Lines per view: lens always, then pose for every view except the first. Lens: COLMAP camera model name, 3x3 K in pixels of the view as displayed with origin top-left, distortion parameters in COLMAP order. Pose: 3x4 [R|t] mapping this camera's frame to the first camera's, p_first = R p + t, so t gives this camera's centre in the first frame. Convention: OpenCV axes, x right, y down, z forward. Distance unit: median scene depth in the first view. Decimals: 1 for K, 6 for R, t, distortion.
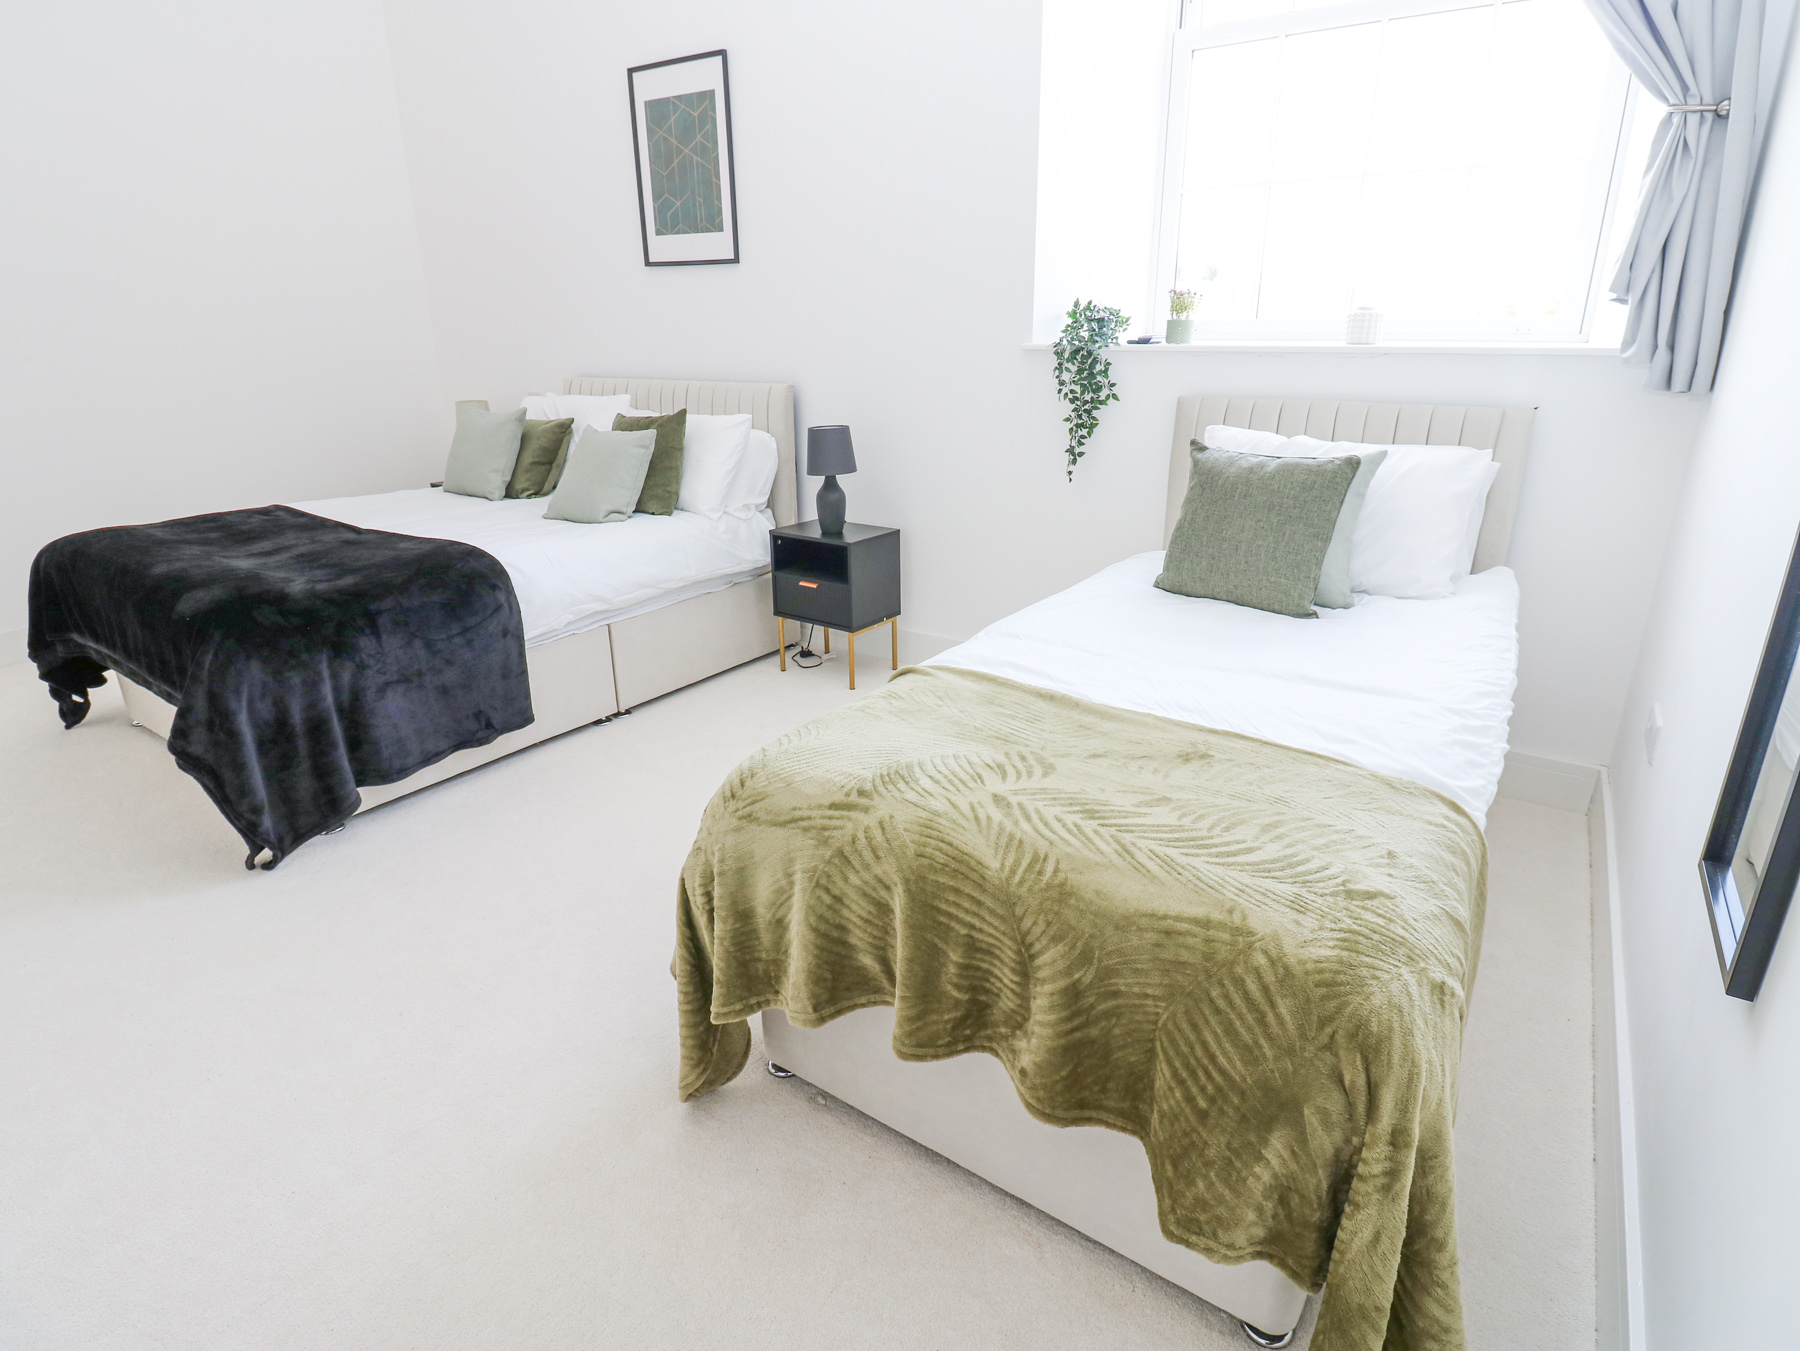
lens RADIAL K [[939.7, 0, 913.2], [0, 939.7, 655.0], [0, 0, 1]] dist [0.004178, -0.012543]
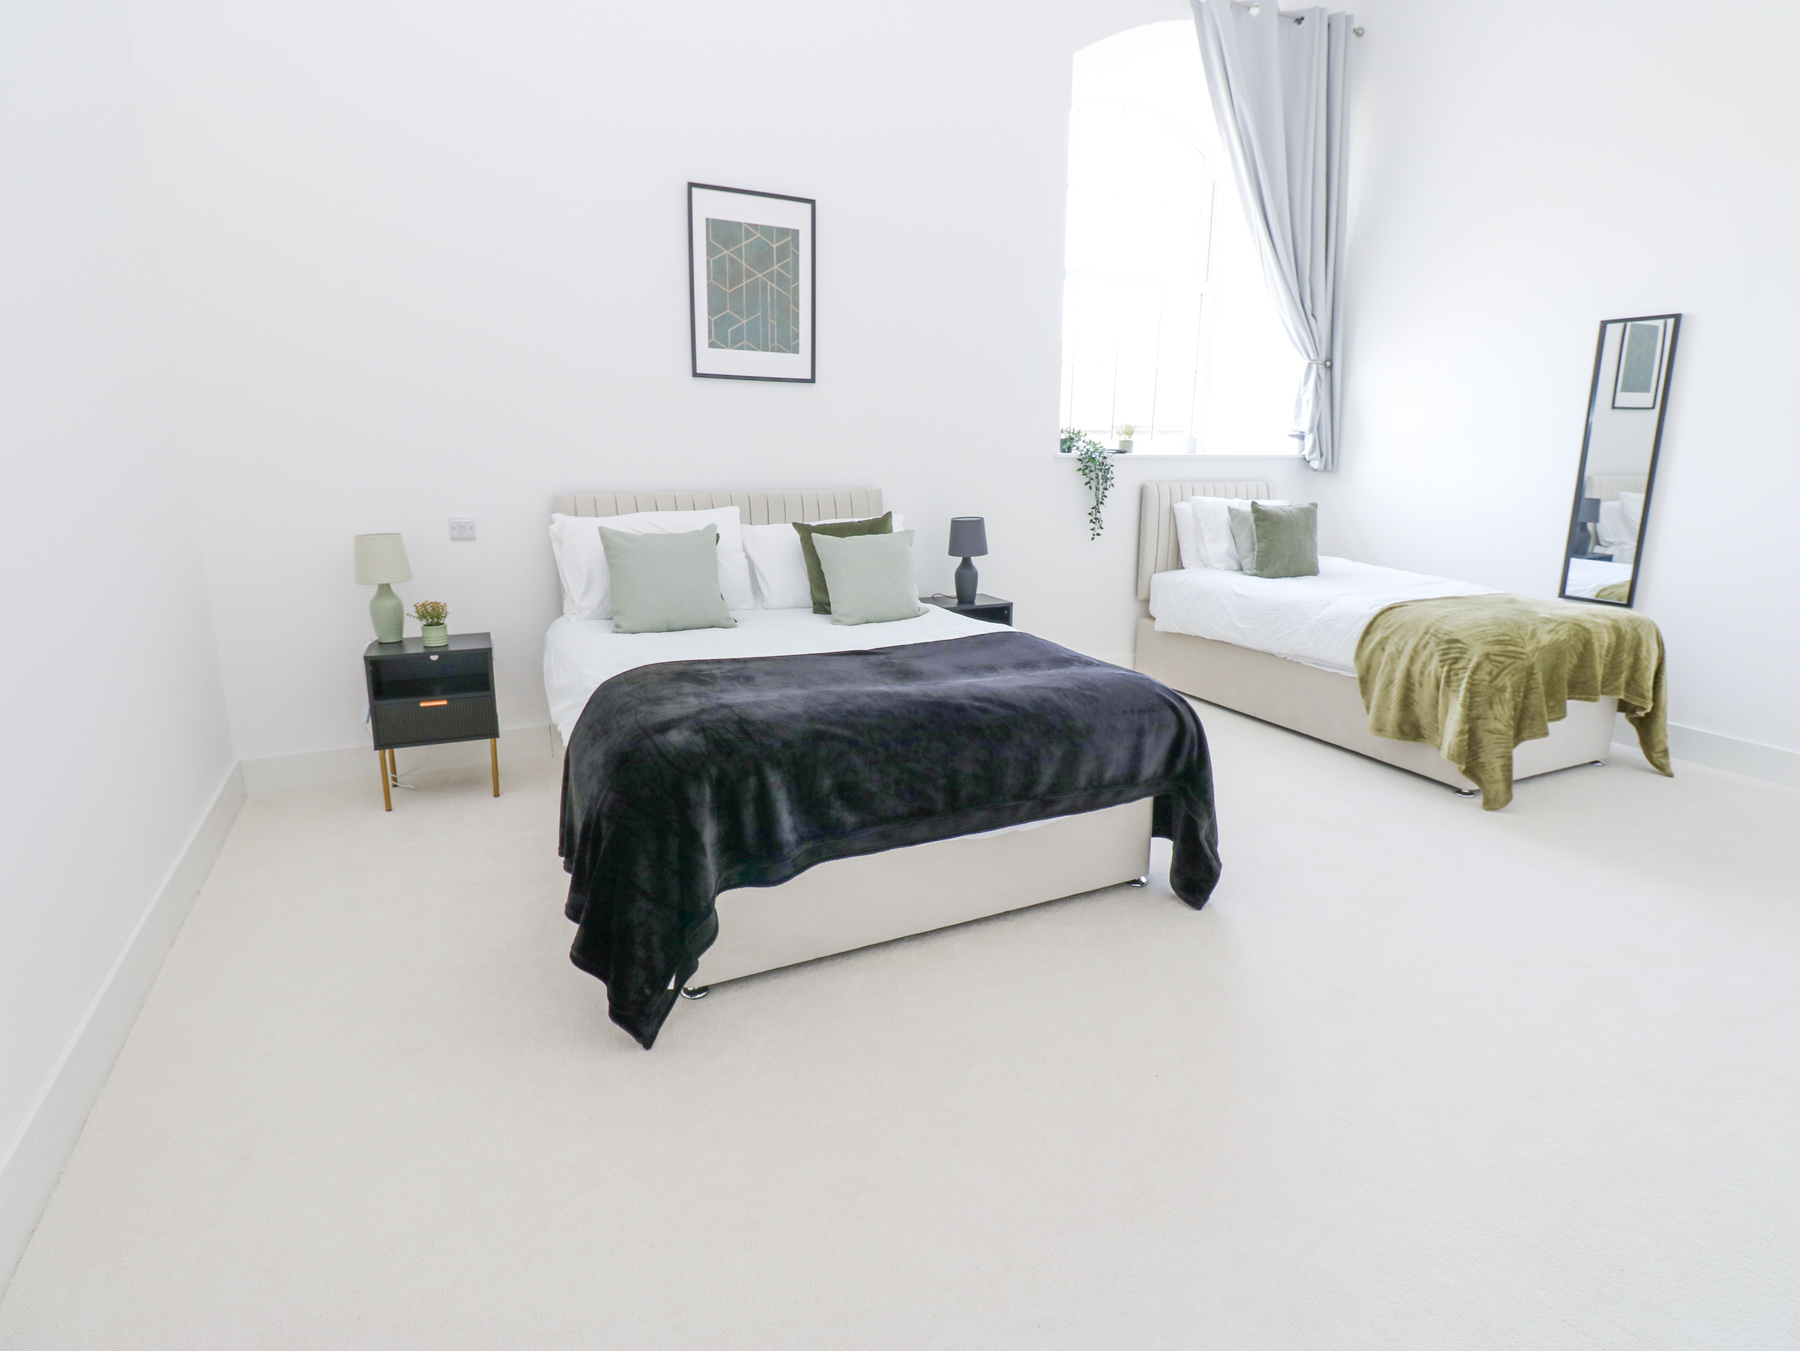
lens RADIAL K [[939.7, 0, 913.2], [0, 939.7, 655.0], [0, 0, 1]] dist [0.004178, -0.012543]
pose [[0.516149, -0.180273, 0.837312, -1.107041], [0.268953, 0.962264, 0.041382, -0.128652], [-0.813175, 0.203838, 0.545157, 0.379353]]
